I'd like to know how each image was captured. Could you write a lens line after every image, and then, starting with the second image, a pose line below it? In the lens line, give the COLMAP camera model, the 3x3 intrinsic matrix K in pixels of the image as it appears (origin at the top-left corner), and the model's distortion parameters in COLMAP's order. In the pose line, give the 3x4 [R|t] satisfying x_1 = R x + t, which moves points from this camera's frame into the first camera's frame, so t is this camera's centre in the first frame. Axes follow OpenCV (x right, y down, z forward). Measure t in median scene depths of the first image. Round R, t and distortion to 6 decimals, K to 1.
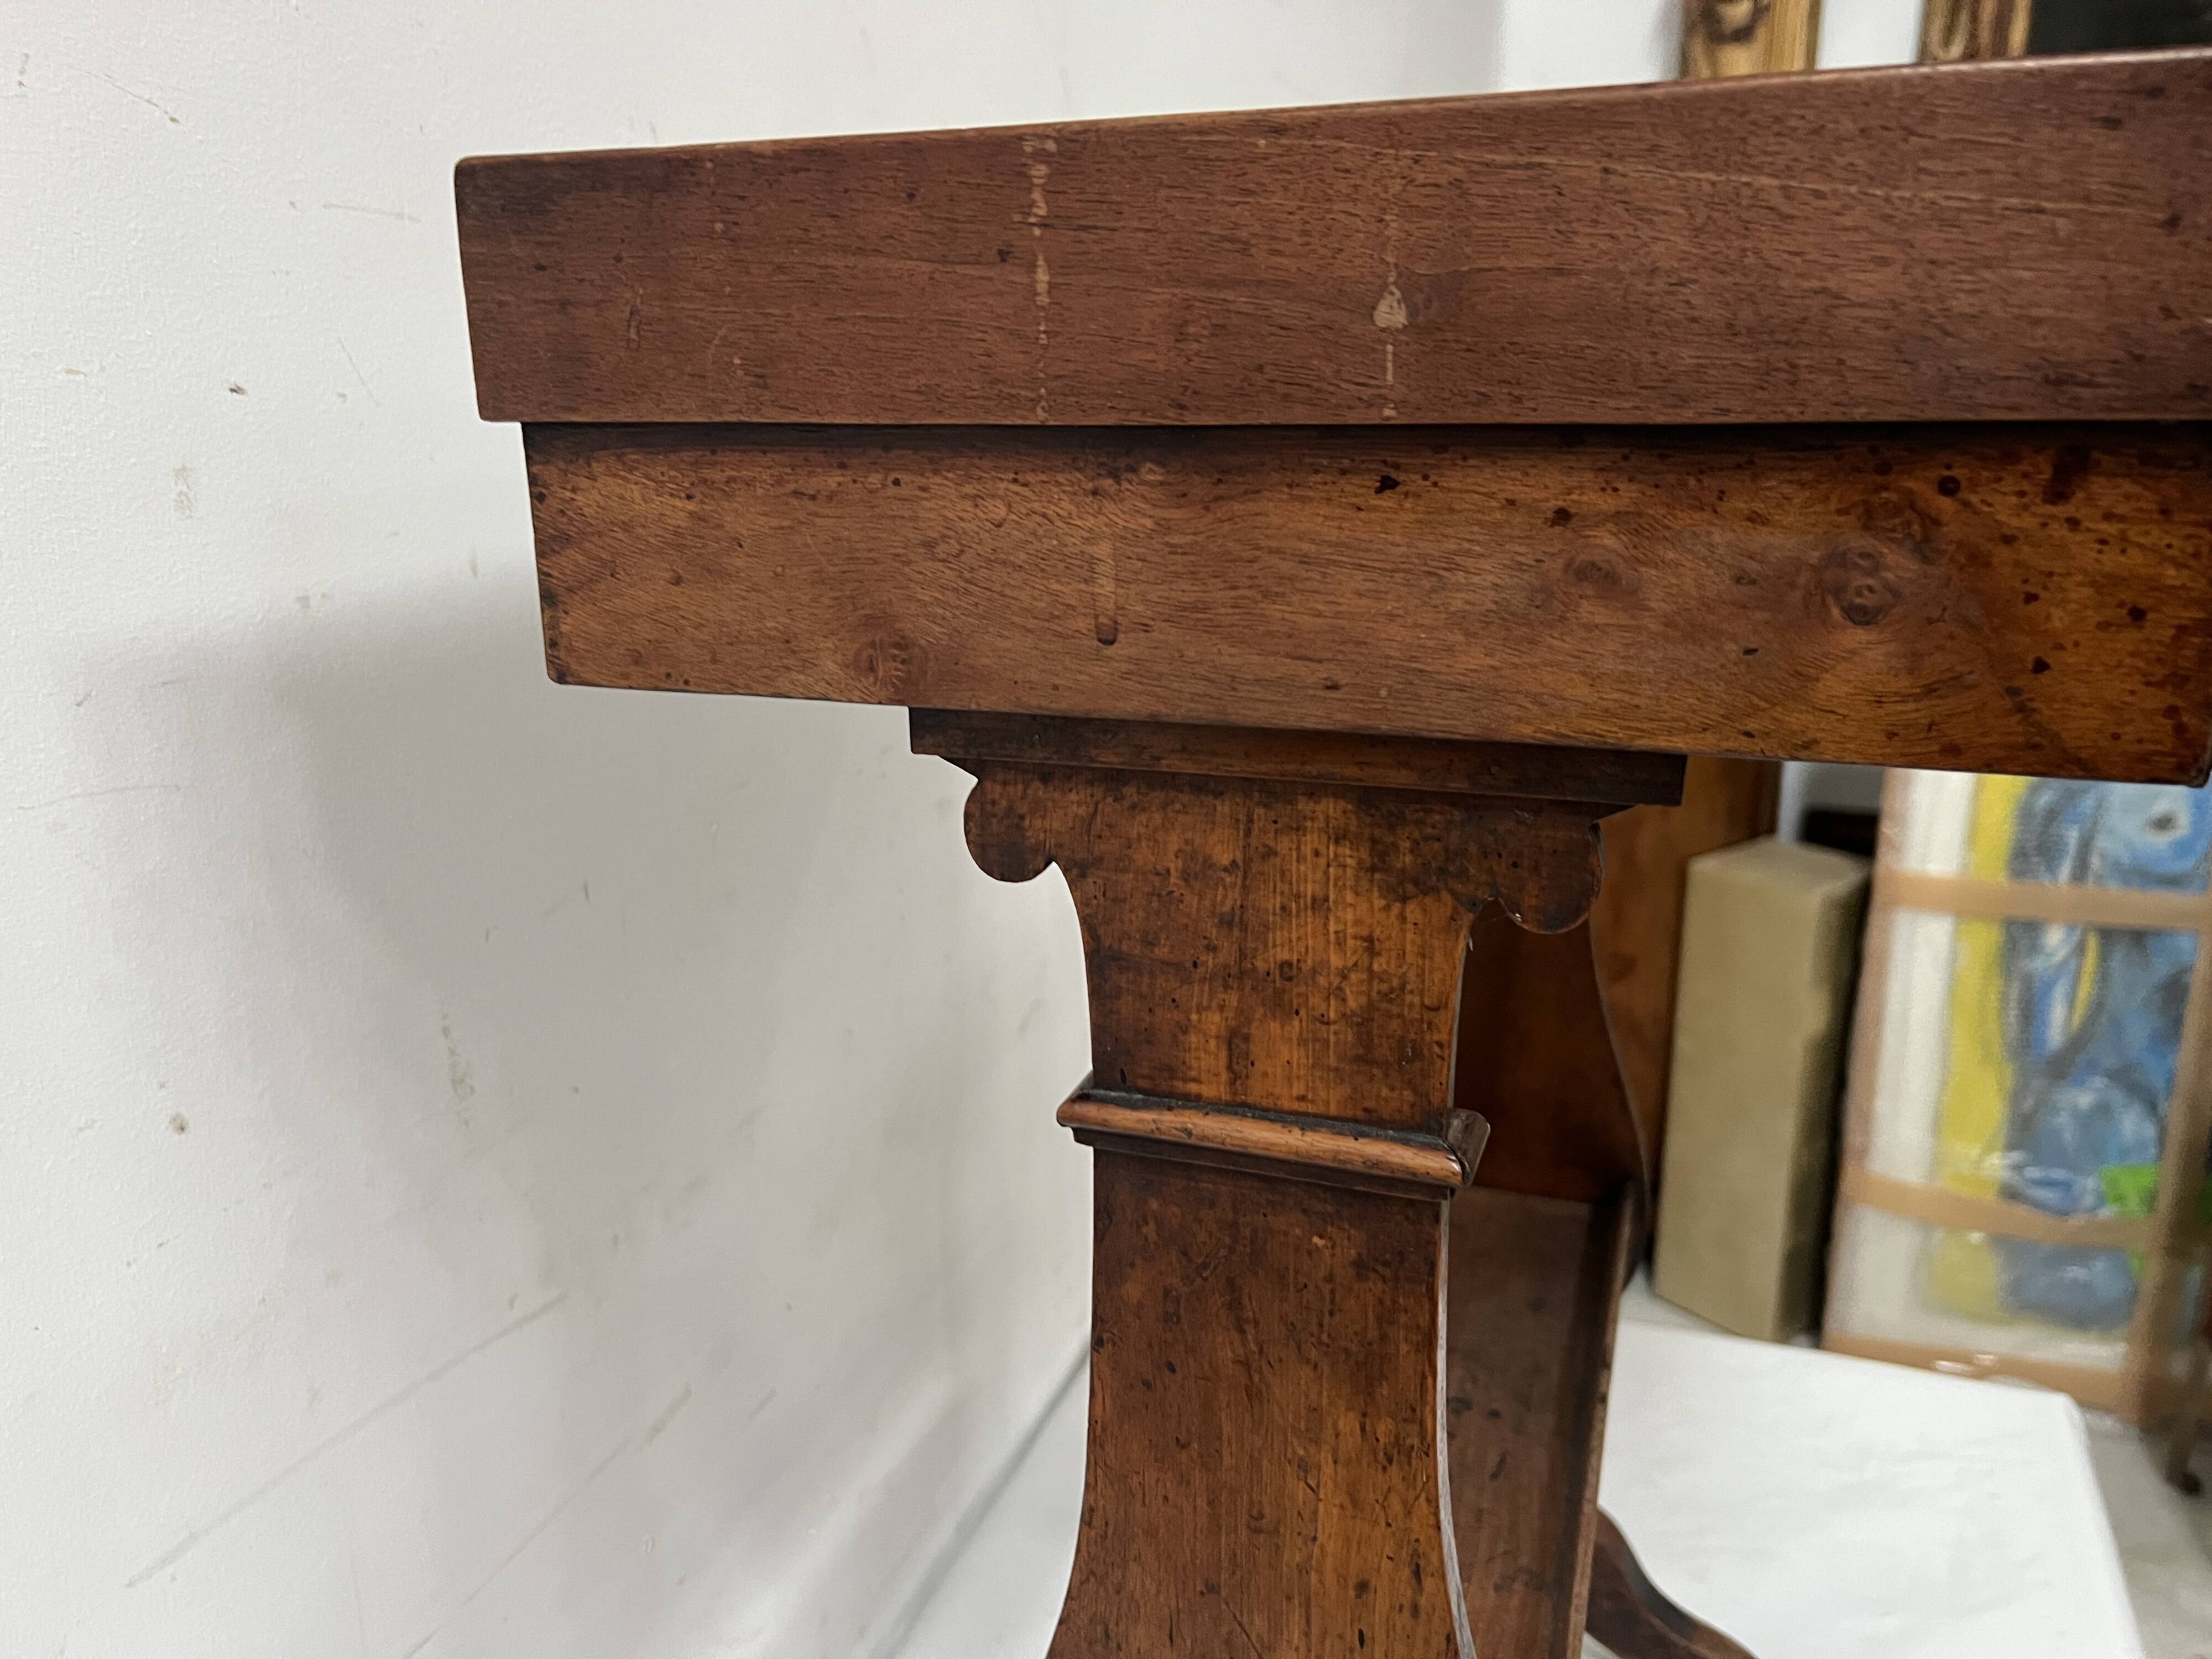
lens RADIAL K [[1677.9, 0, 1102.0], [0, 1677.9, 841.9], [0, 0, 1]] dist [0.038677, -0.054875]
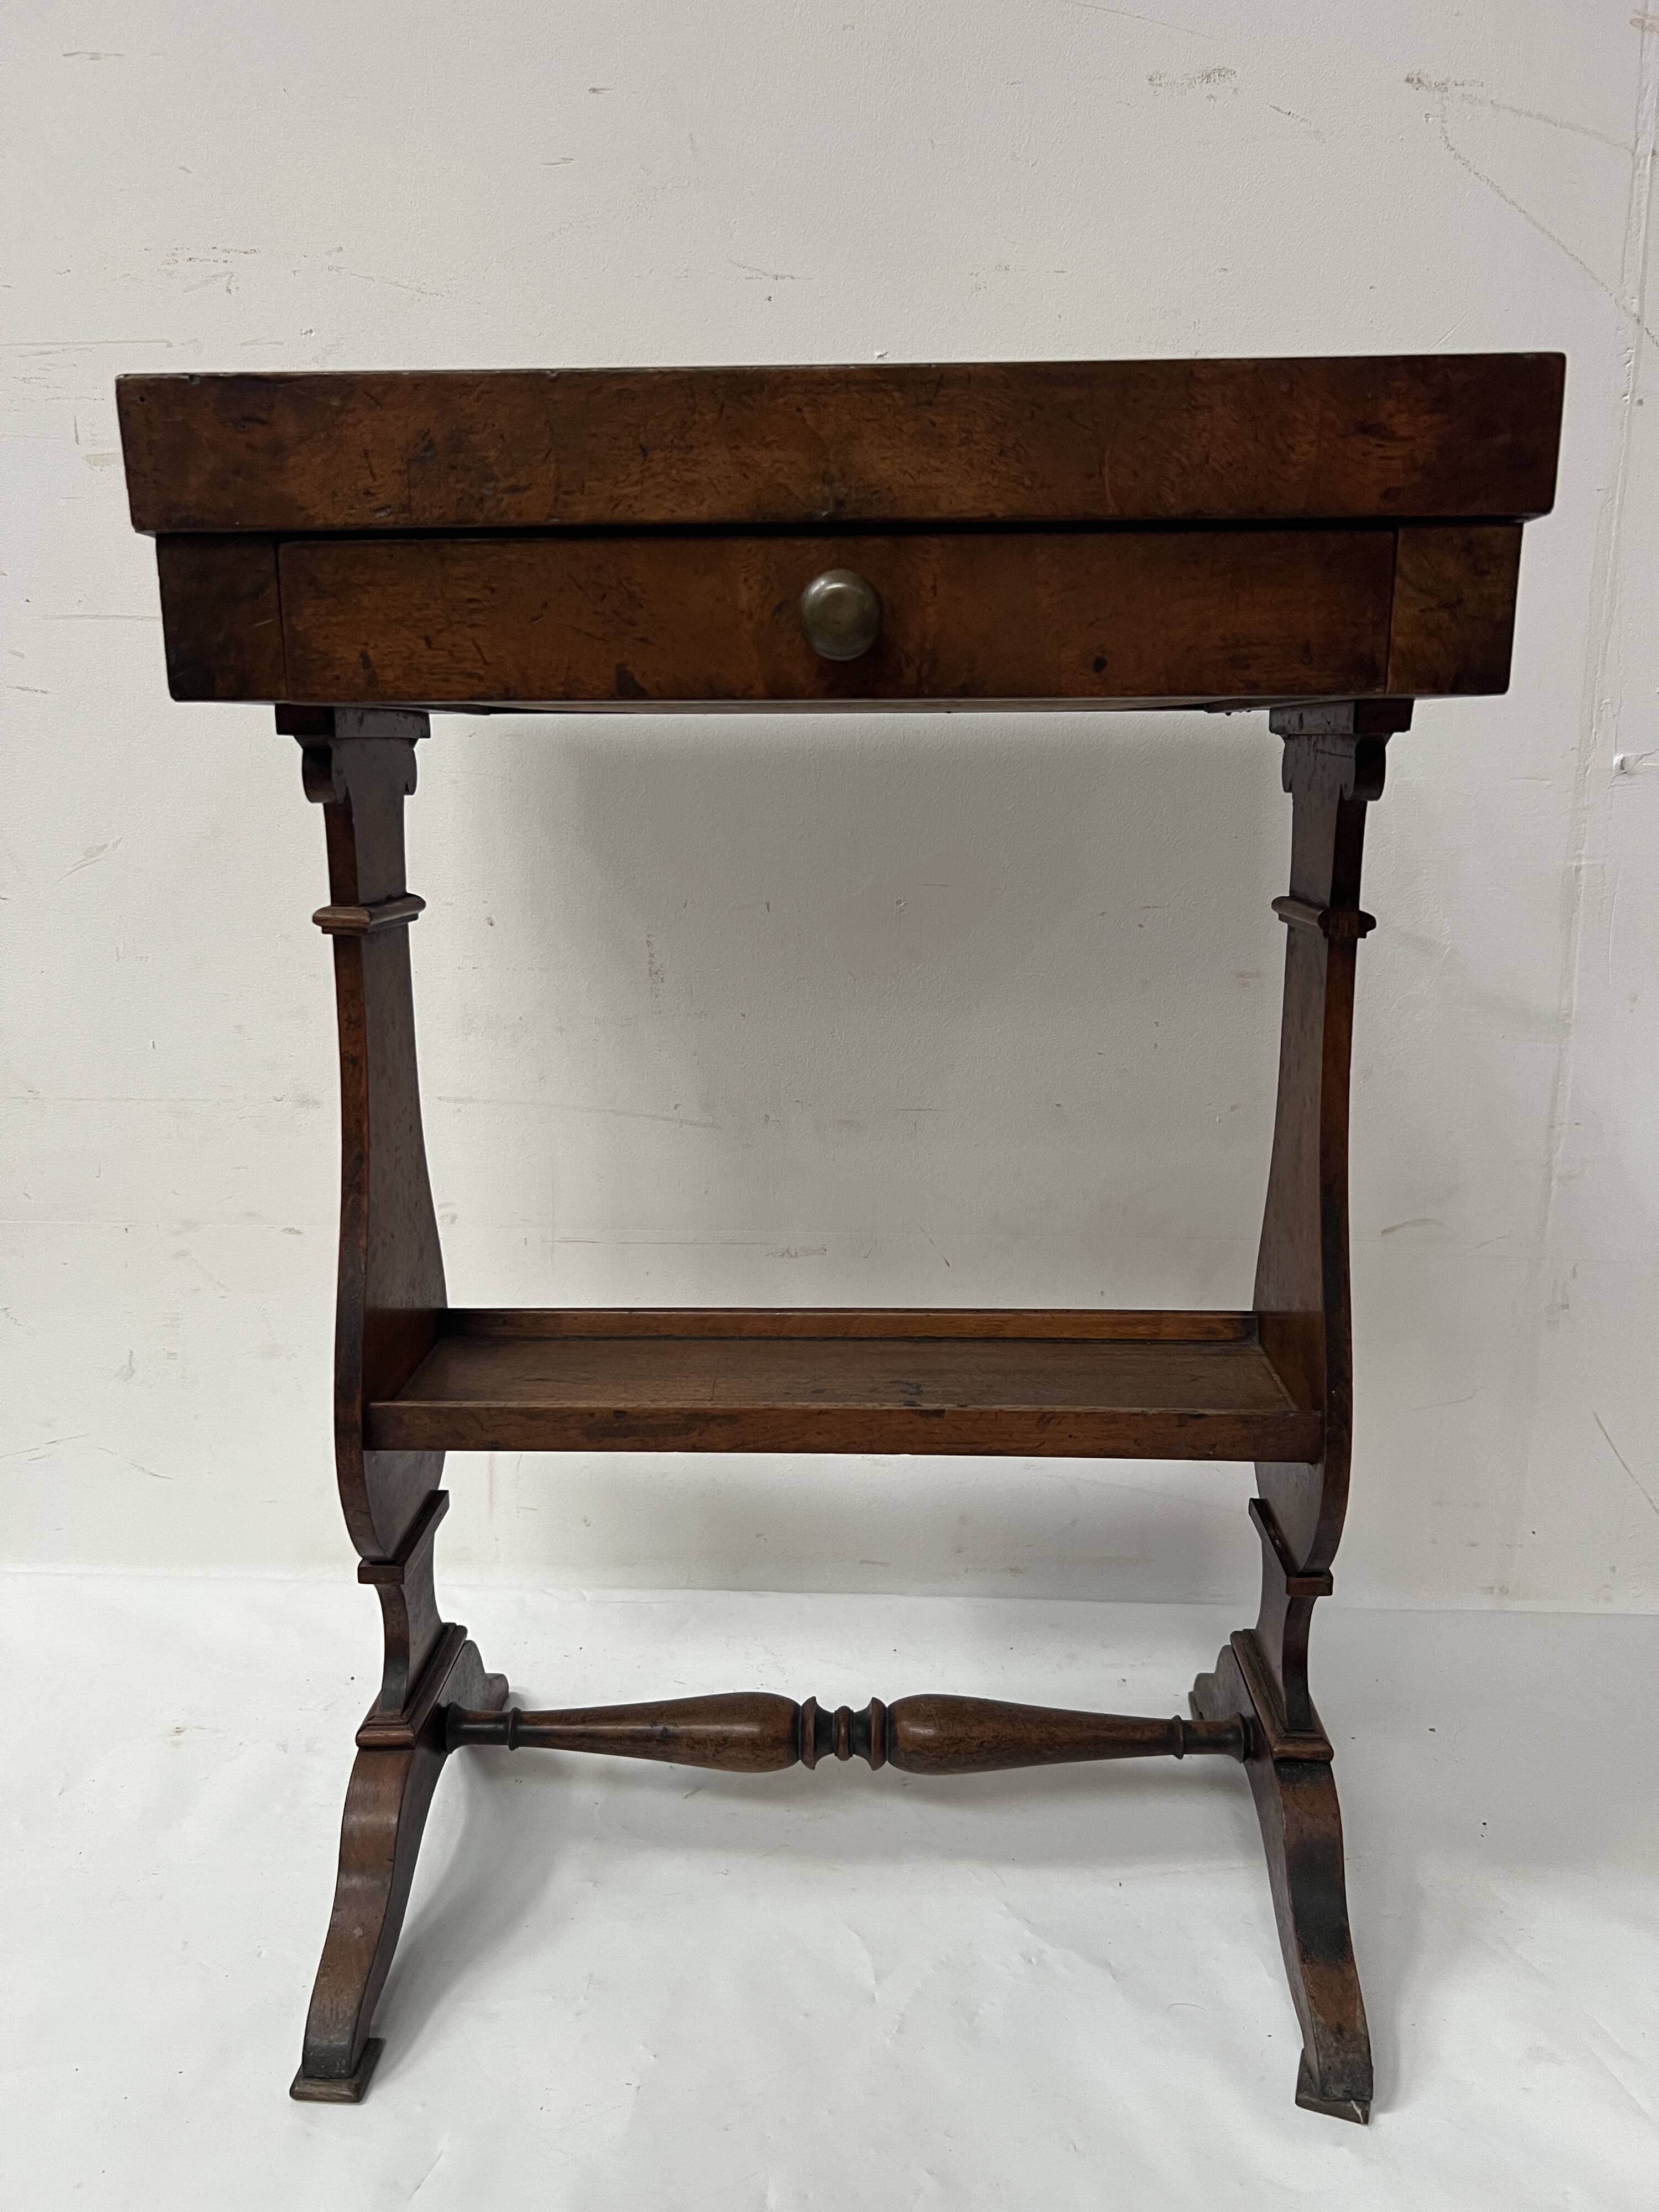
lens RADIAL K [[1663.7, 0, 830.0], [0, 1663.7, 1110.8], [0, 0, 1]] dist [0.047797, -0.063964]
pose [[0.304647, 0.214966, -0.927890, 2.246986], [-0.272890, 0.953057, 0.131200, -0.024612], [0.912536, 0.213242, 0.349008, 0.799776]]
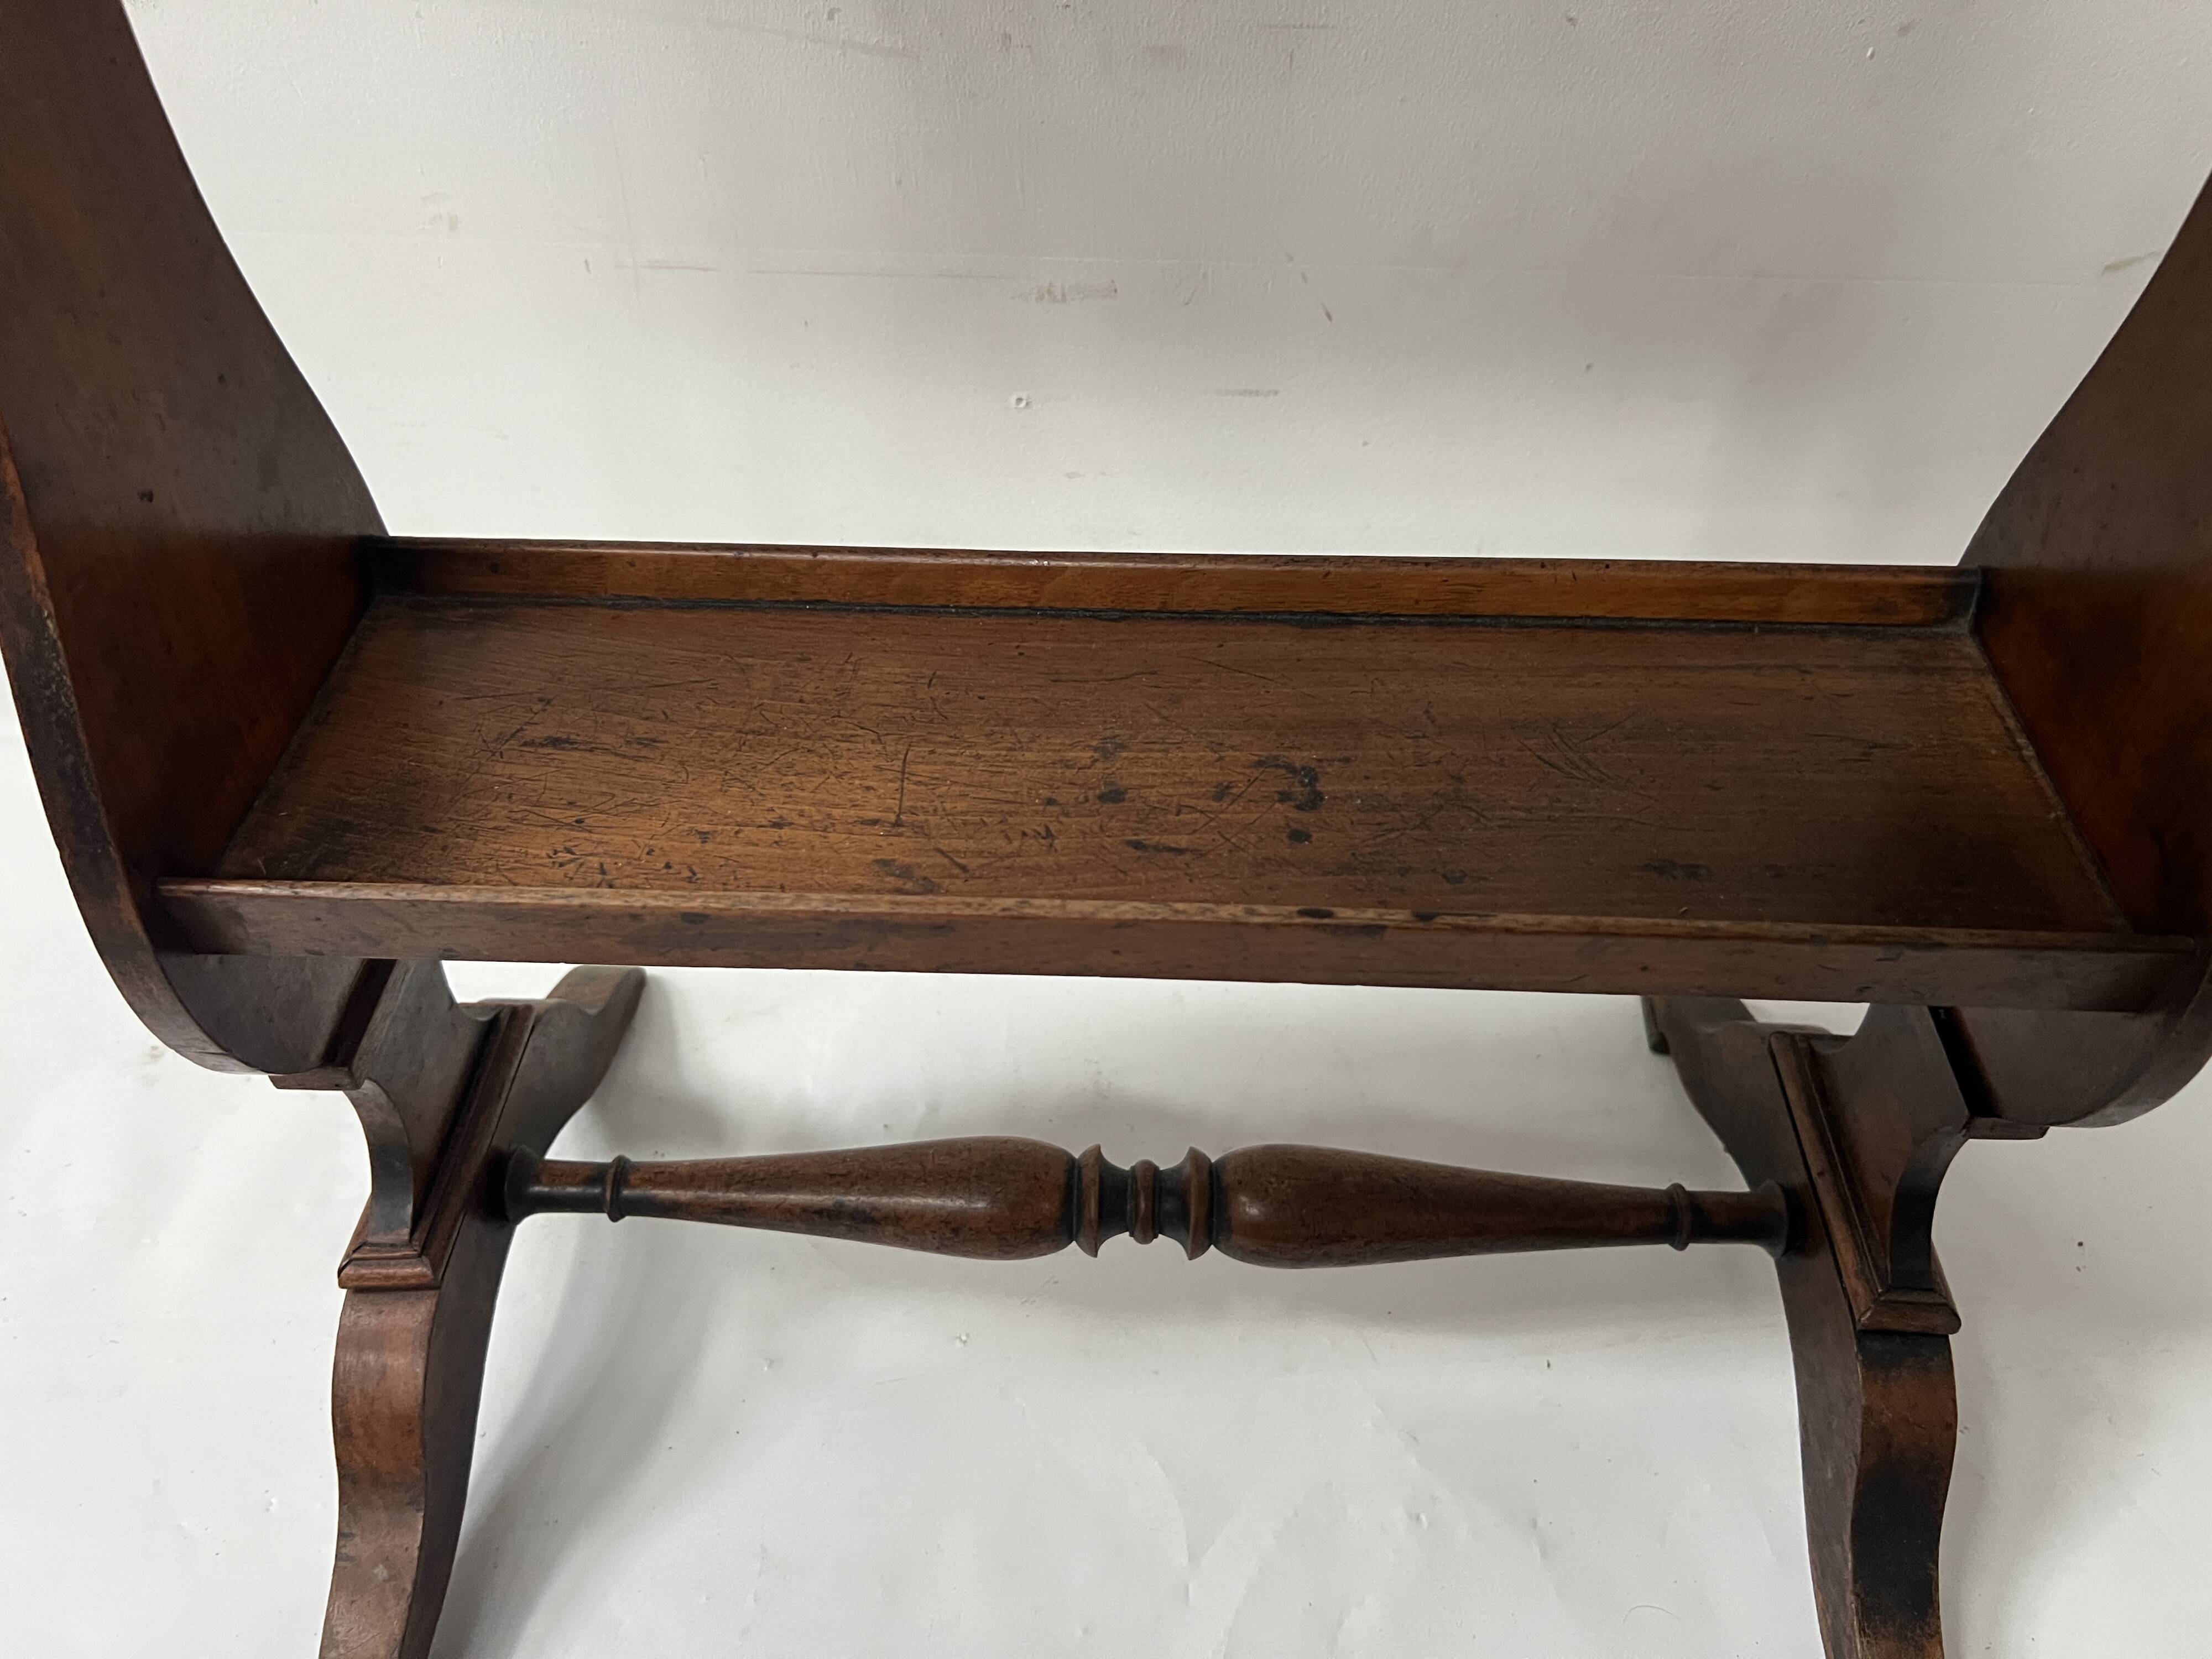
lens RADIAL K [[1668.7, 0, 1106.0], [0, 1668.7, 821.1], [0, 0, 1]] dist [0.060773, -0.083729]
pose [[0.305360, 0.668754, -0.677881, 1.062816], [-0.282342, 0.743457, 0.606262, -0.027962], [0.909416, 0.006266, 0.415840, 1.163925]]
